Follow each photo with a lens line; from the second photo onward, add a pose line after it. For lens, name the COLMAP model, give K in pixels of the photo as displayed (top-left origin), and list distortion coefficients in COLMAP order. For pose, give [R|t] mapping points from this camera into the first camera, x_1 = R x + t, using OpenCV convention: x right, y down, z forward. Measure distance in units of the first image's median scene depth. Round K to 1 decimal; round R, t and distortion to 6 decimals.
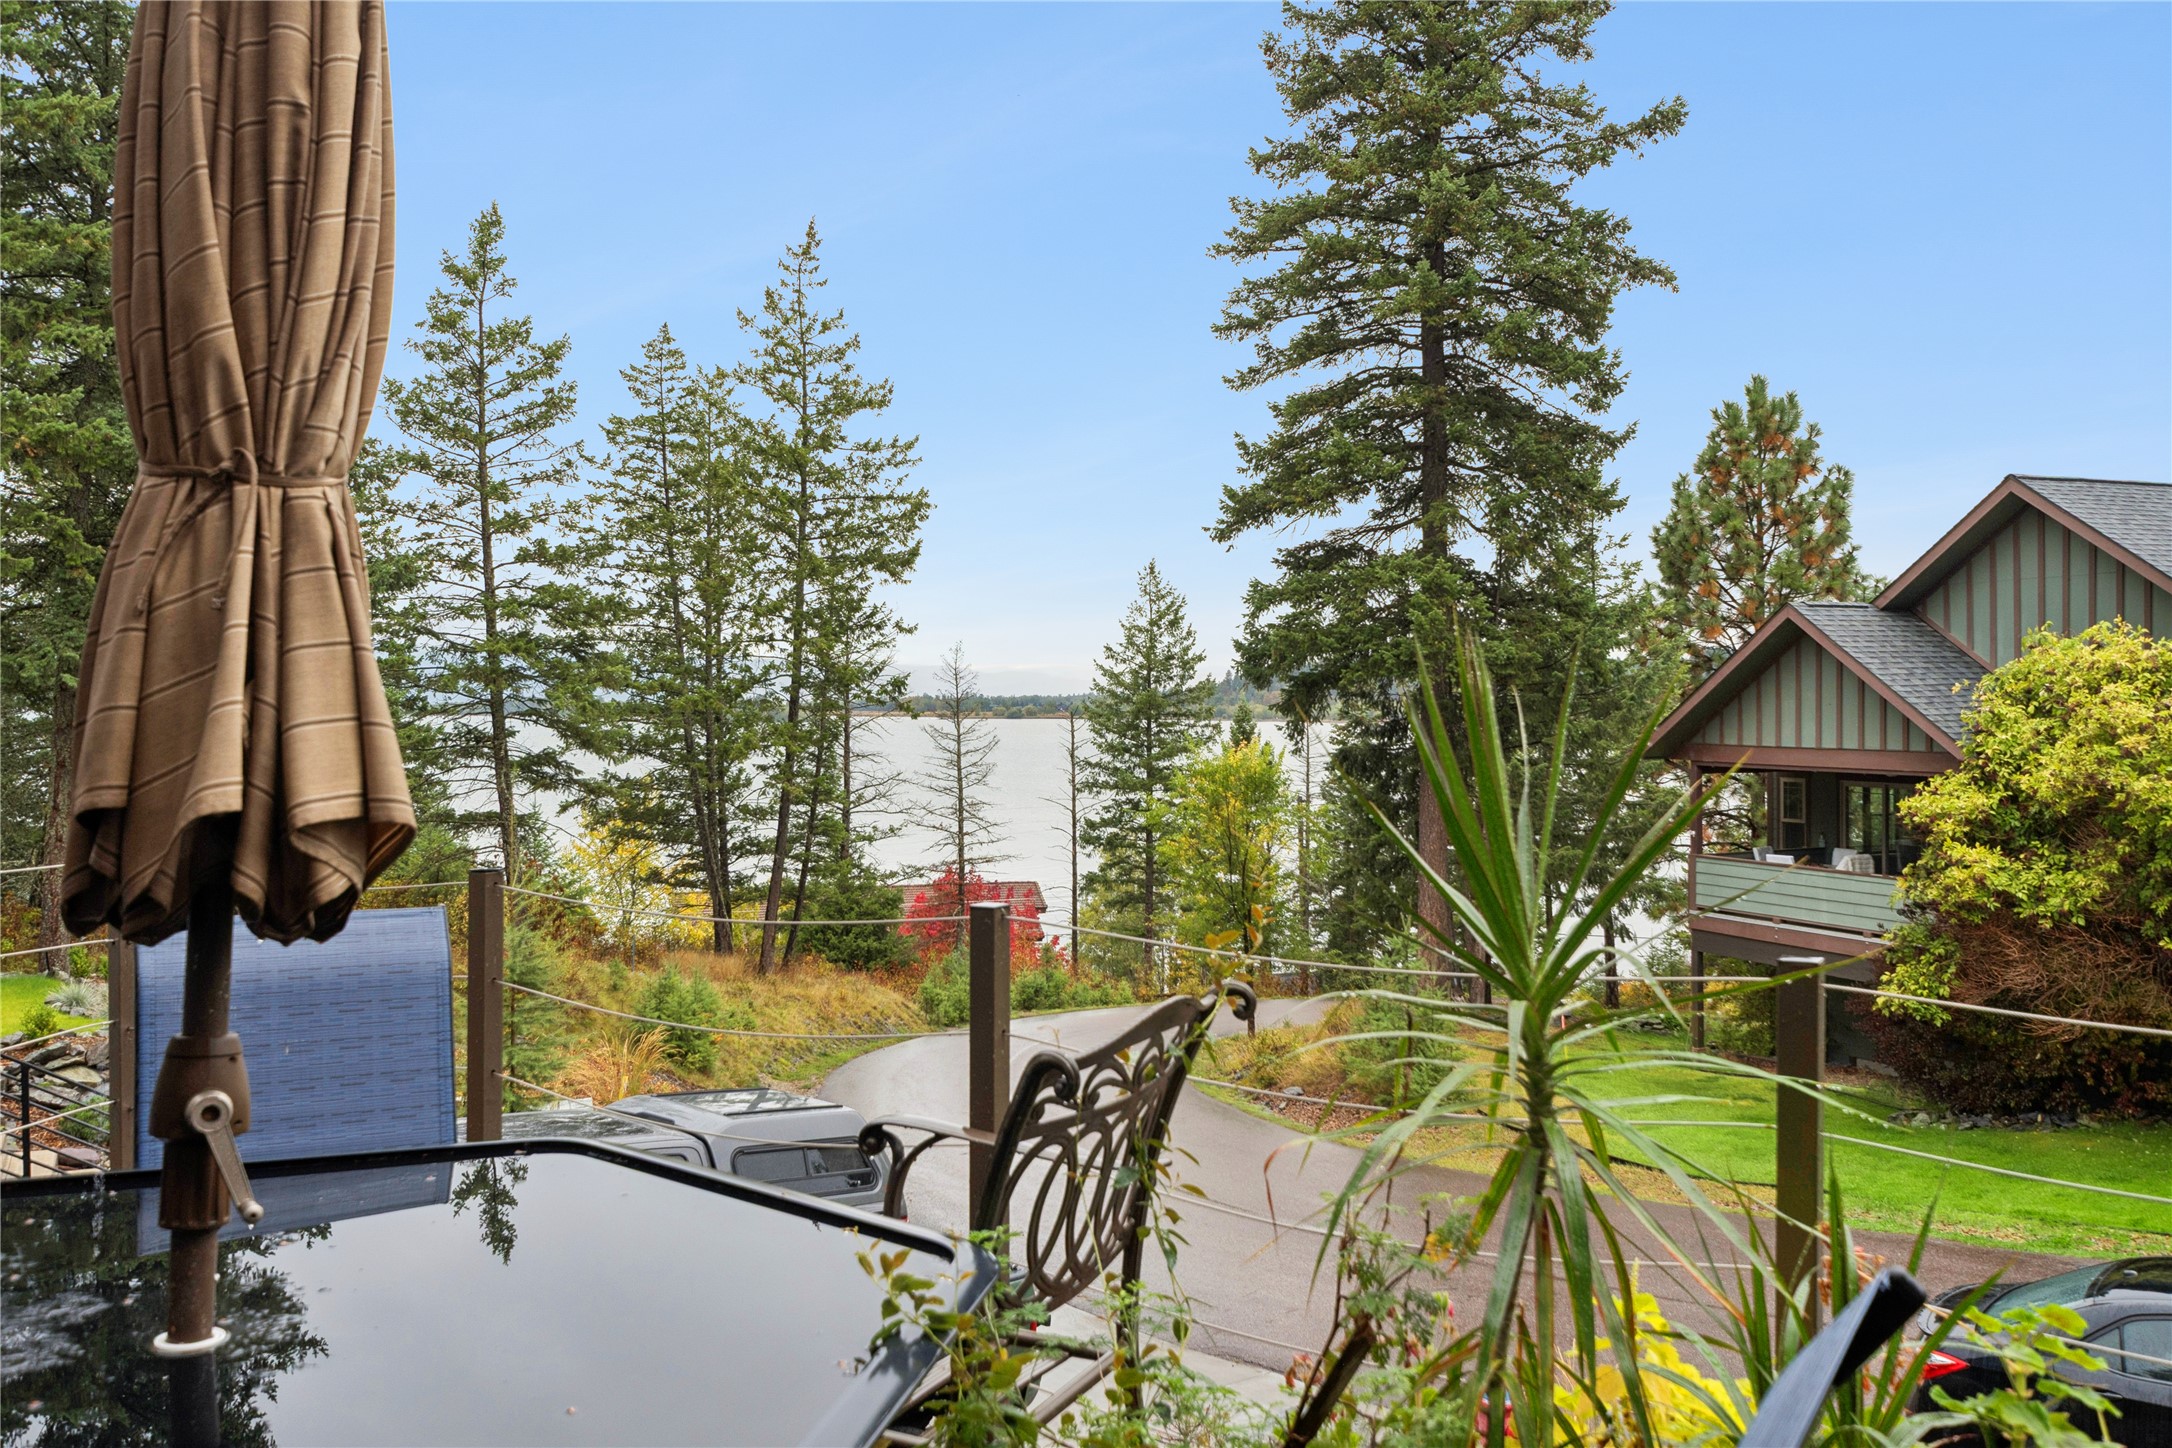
lens RADIAL K [[1815.3, 0, 1069.7], [0, 1815.3, 707.7], [0, 0, 1]] dist [-0.003715, -0.000050]
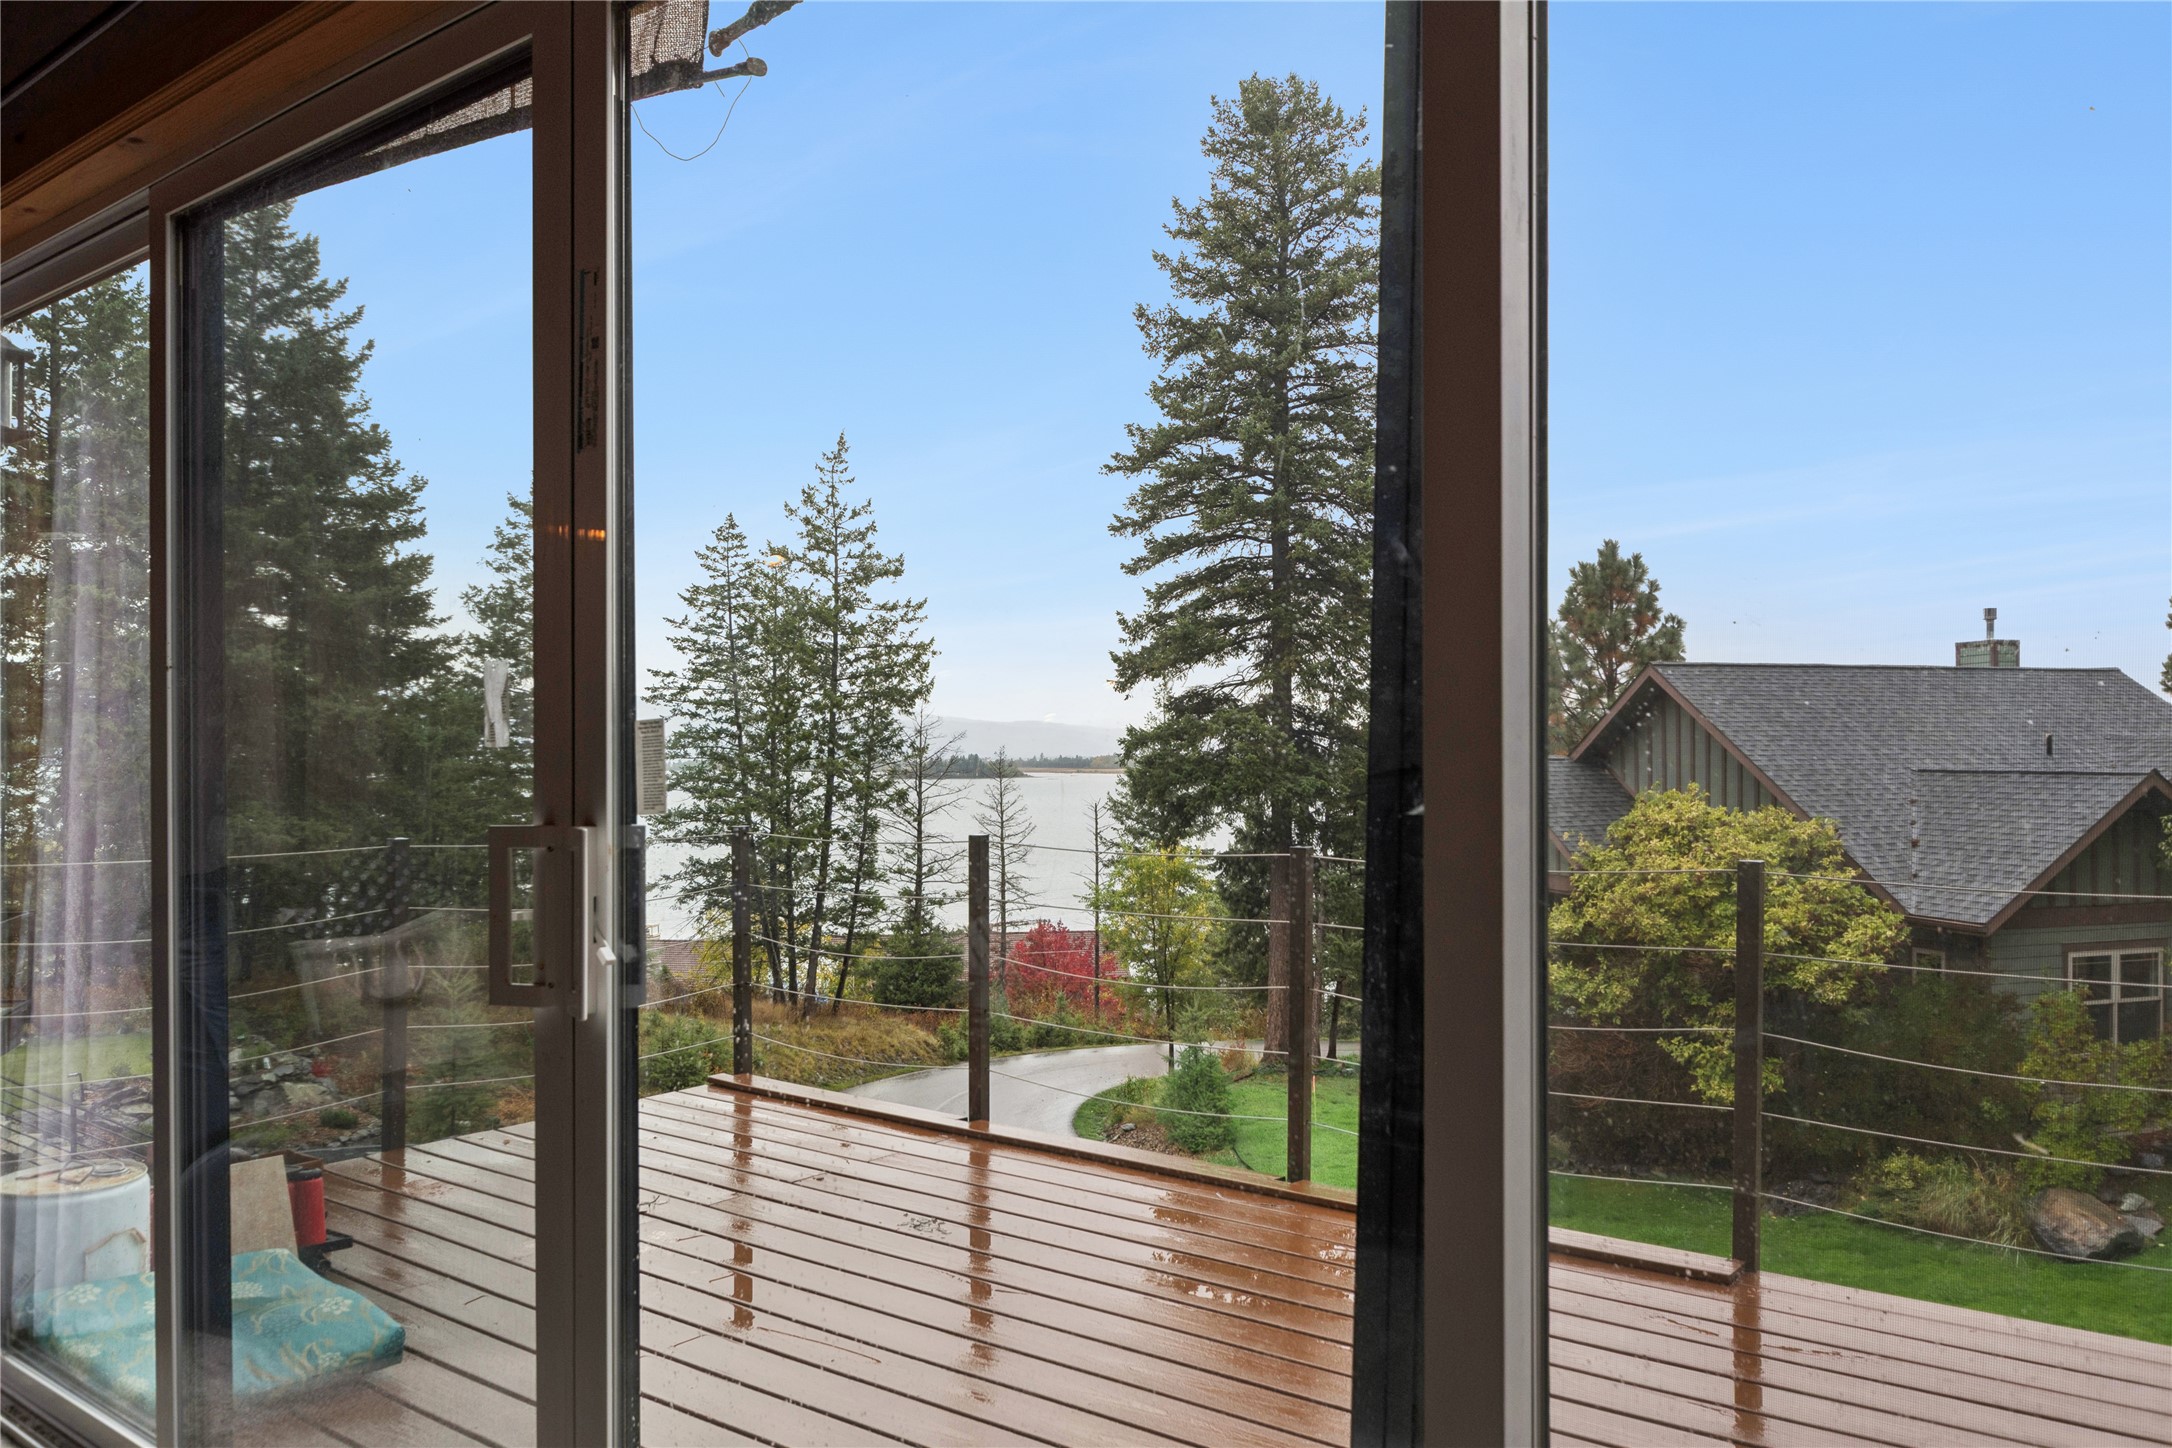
lens RADIAL K [[1581.8, 0, 1087.3], [0, 1581.8, 744.8], [0, 0, 1]] dist [0.005361, -0.012518]
pose [[0.994509, 0.001334, -0.104640, 0.412324], [-0.002503, 0.999936, -0.011042, -0.097226], [0.104618, 0.011243, 0.994449, -0.261928]]
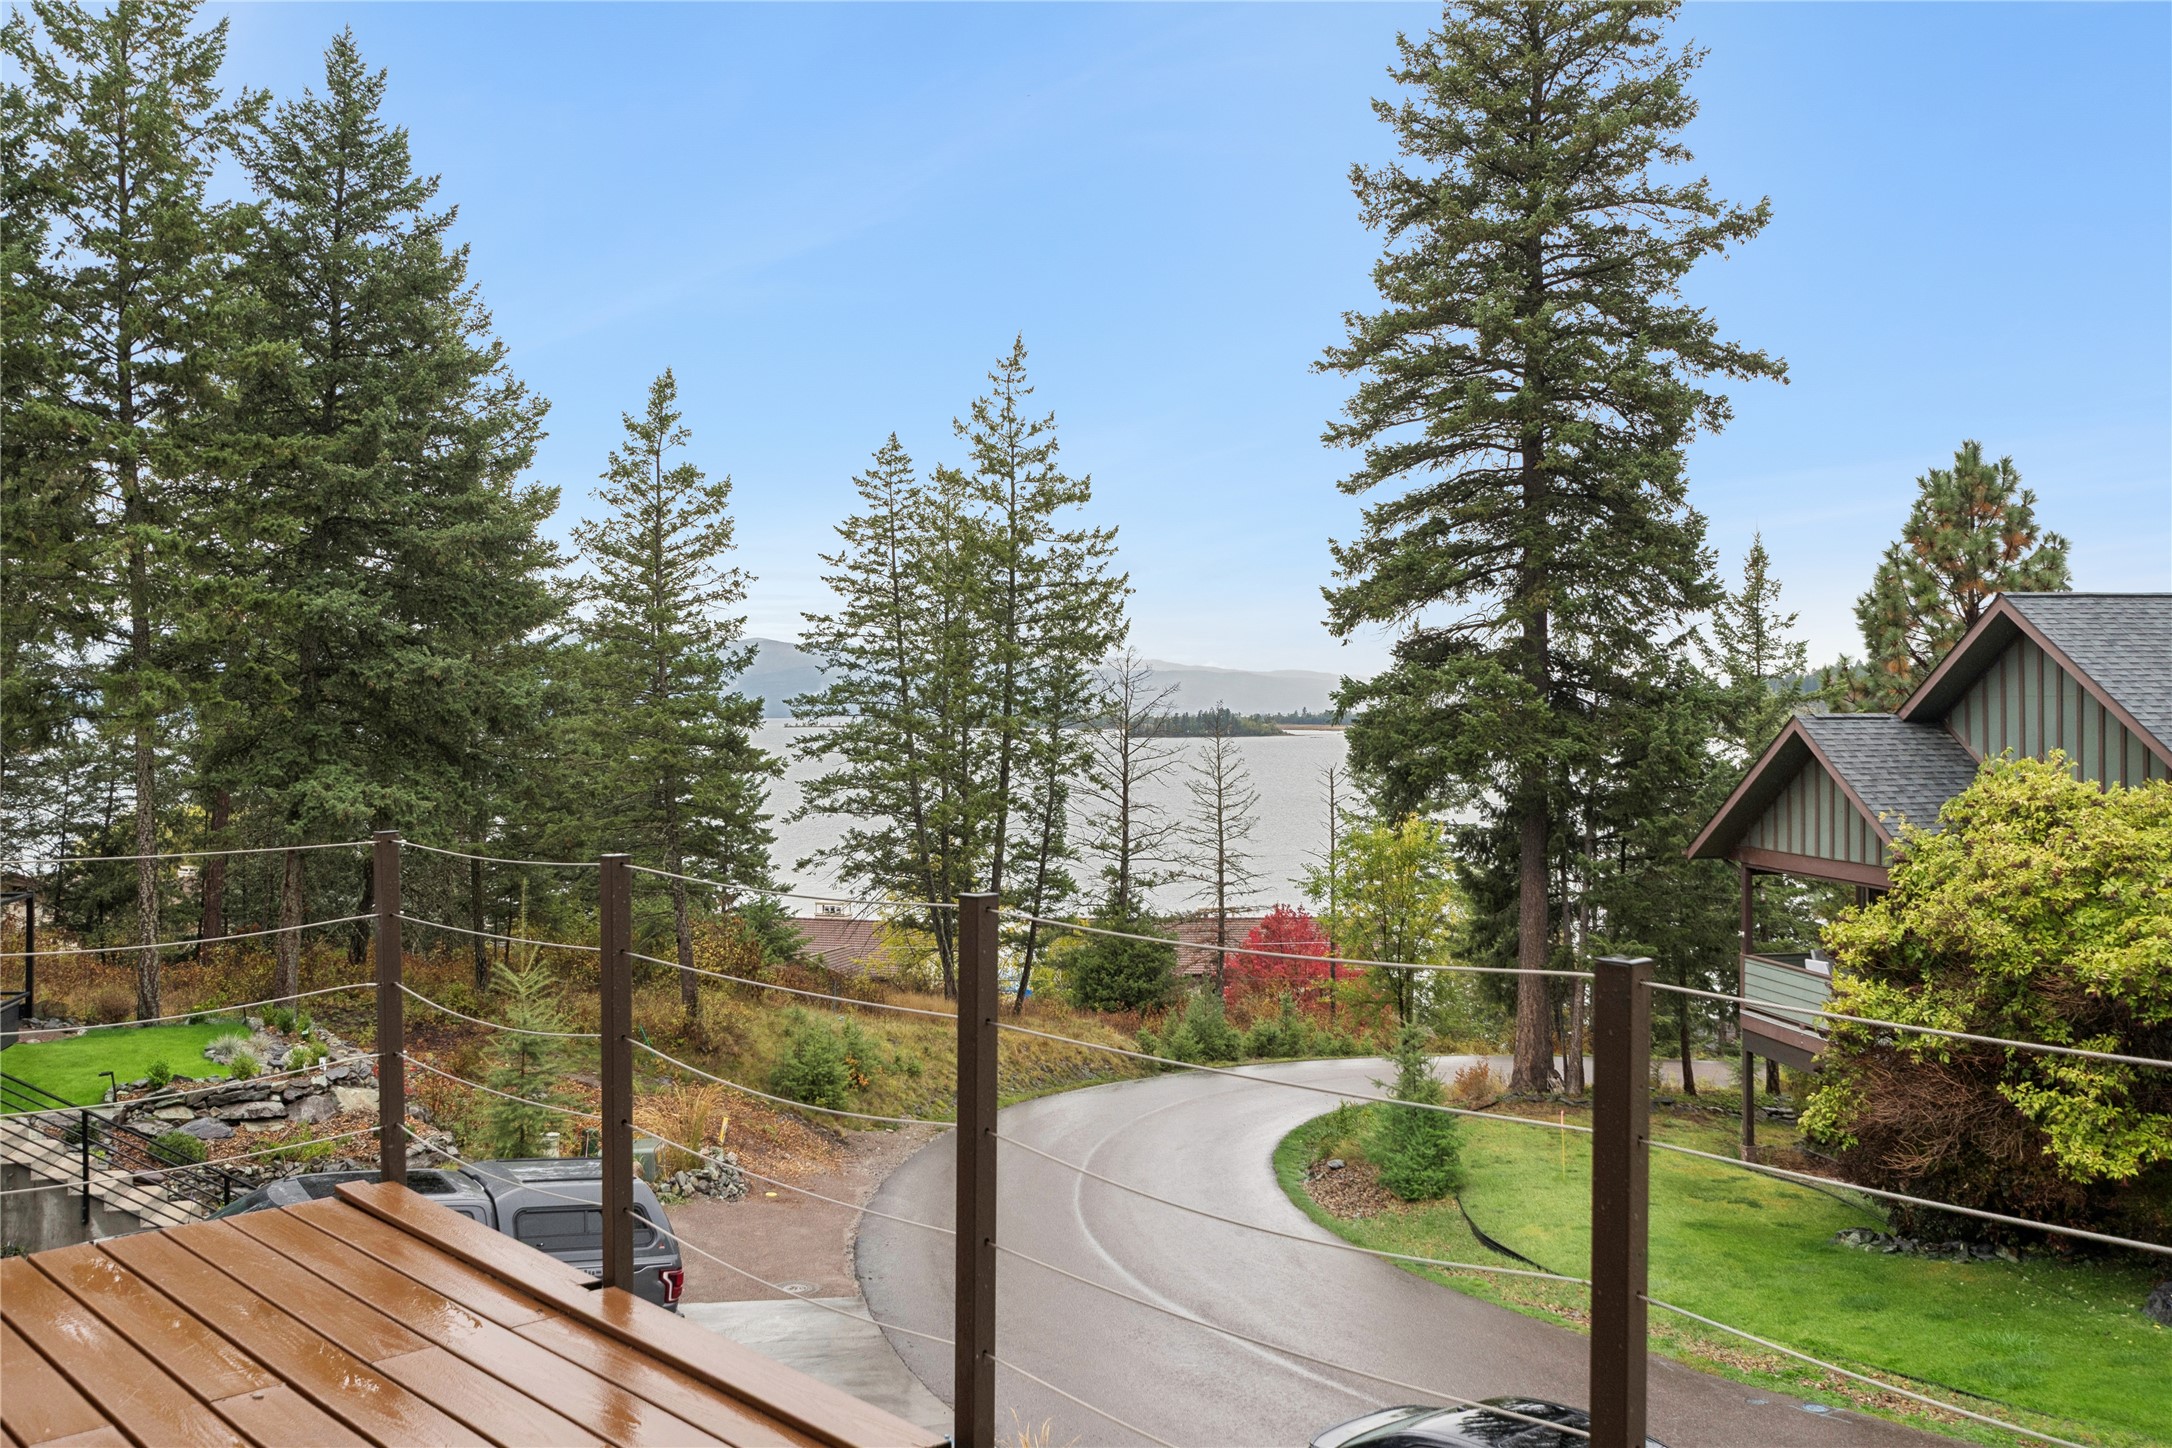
lens RADIAL K [[1815.3, 0, 1085.2], [0, 1815.3, 709.8], [0, 0, 1]] dist [-0.003715, -0.000050]
pose [[0.967443, 0.001068, -0.253088, 0.487759], [-0.002159, 0.999990, -0.004030, -0.101697], [0.253081, 0.004446, 0.967435, -0.148874]]
